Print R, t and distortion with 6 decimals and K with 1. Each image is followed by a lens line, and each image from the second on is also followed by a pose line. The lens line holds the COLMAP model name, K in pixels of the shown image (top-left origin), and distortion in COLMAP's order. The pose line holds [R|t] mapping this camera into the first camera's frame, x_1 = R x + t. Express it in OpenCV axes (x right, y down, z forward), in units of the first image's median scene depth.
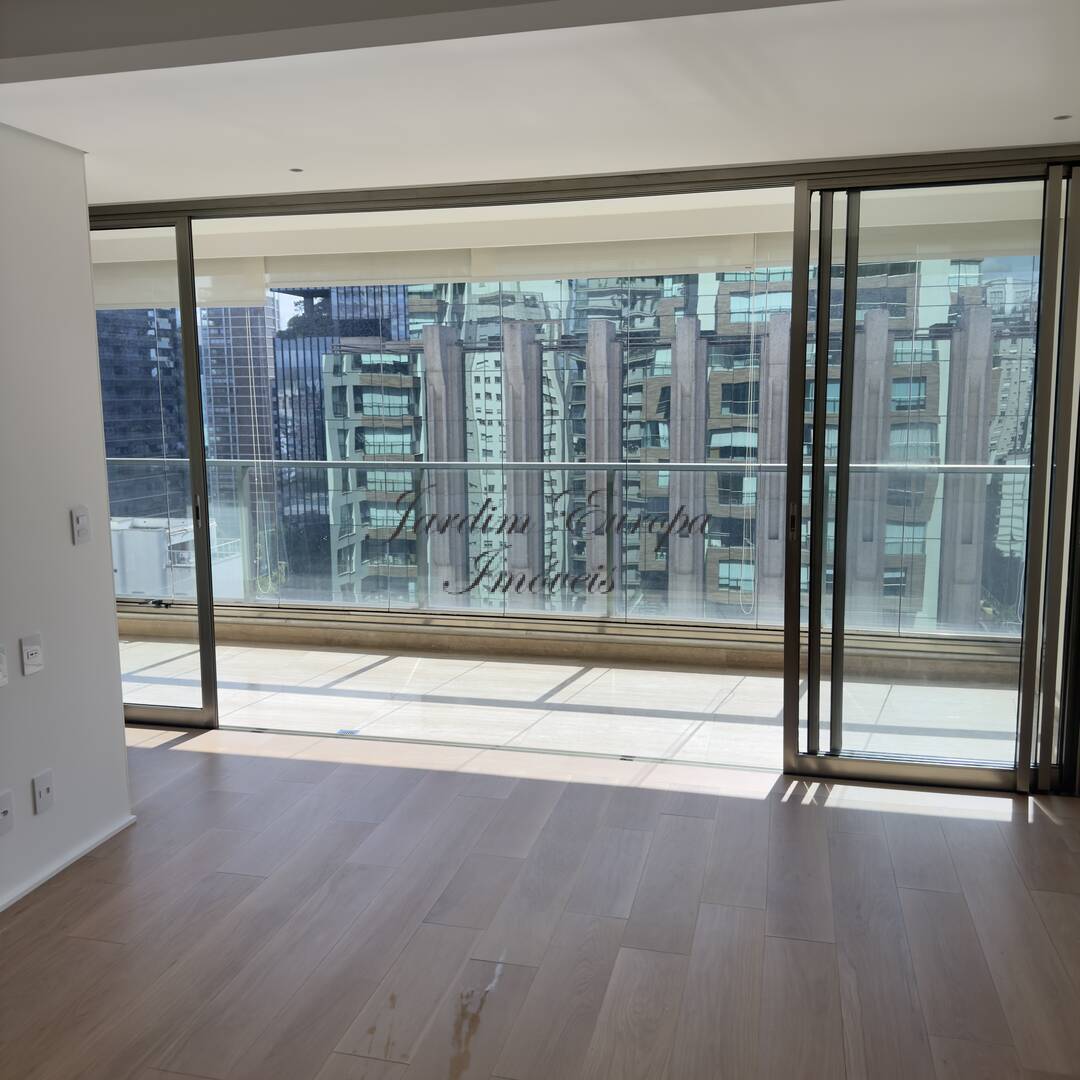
lens RADIAL K [[1002.6, 0, 540.0], [0, 1002.6, 540.0], [0, 0, 1]] dist [0.215575, -0.412063]
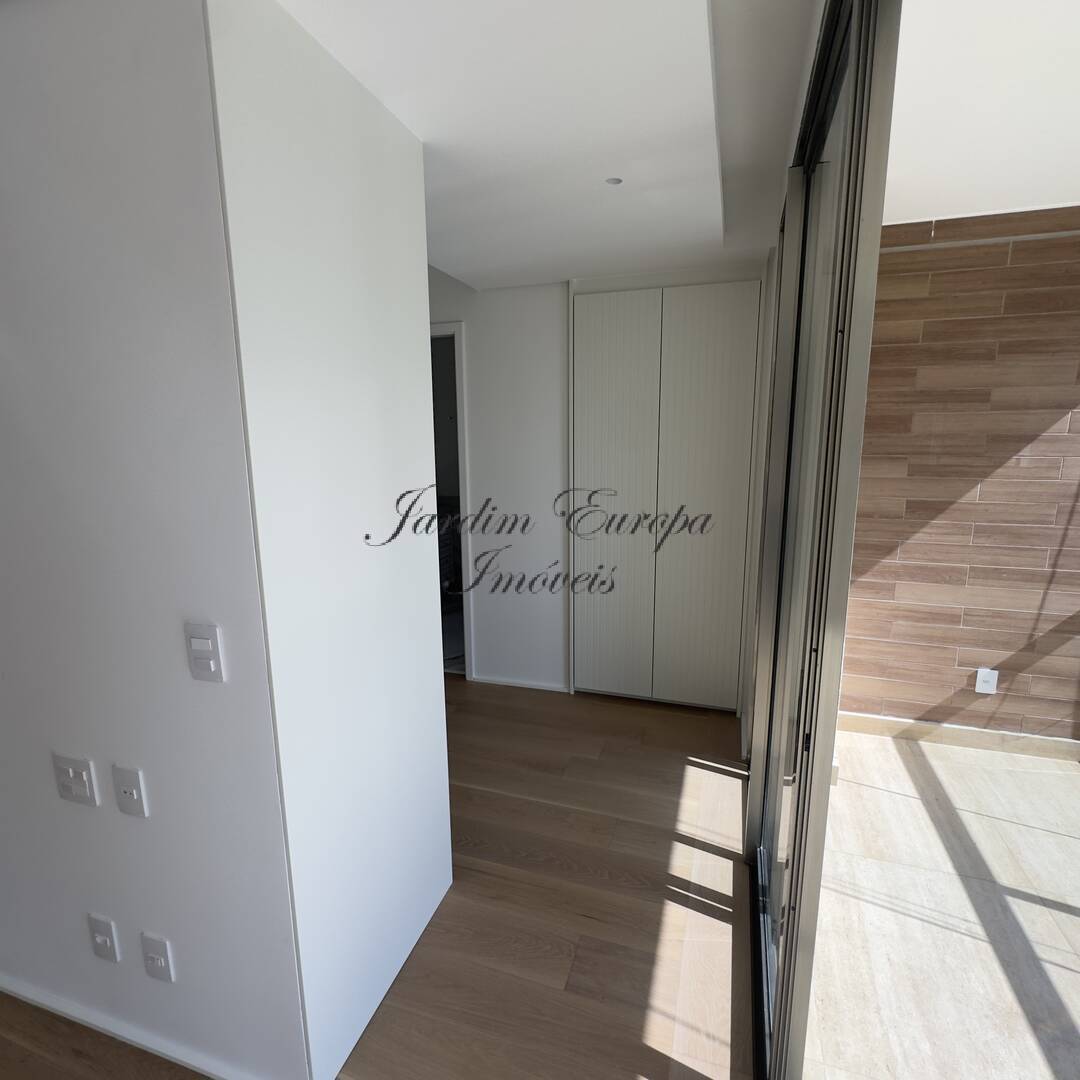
lens RADIAL K [[578.7, 0, 540.0], [0, 578.7, 540.0], [0, 0, 1]] dist [-0.000908, -0.000532]
pose [[-0.077610, 0.194174, -0.977892, -0.102668], [-0.135670, 0.969670, 0.203309, -0.133263], [0.987710, 0.148449, -0.048913, 0.916297]]
